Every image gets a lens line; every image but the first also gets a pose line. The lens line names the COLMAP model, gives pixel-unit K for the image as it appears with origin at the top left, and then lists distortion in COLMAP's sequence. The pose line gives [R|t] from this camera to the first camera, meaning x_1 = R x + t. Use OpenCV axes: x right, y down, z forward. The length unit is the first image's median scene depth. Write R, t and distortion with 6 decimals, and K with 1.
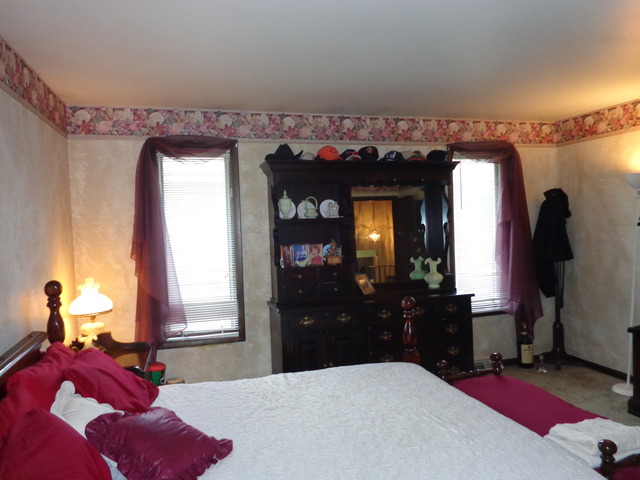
lens RADIAL K [[469.7, 0, 320.0], [0, 469.7, 240.0], [0, 0, 1]] dist [0.006585, 0.002083]
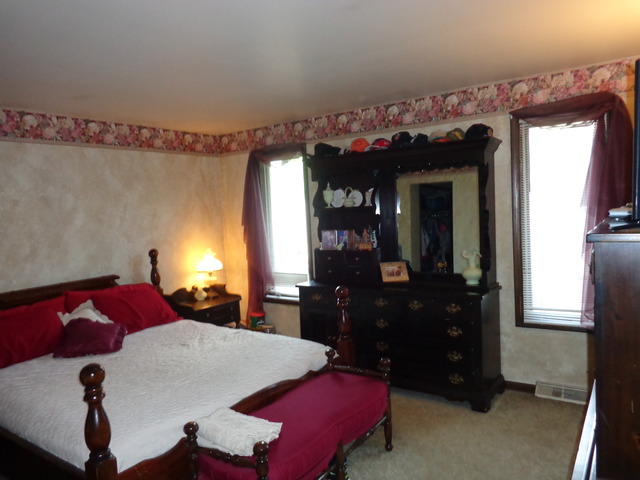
lens RADIAL K [[467.8, 0, 320.0], [0, 467.8, 240.0], [0, 0, 1]] dist [-0.012676, 0.000752]
pose [[0.628690, 0.050466, -0.776017, 0.792831], [-0.000116, 0.997898, 0.064801, -0.039806], [0.777656, -0.040649, 0.627374, 0.259770]]
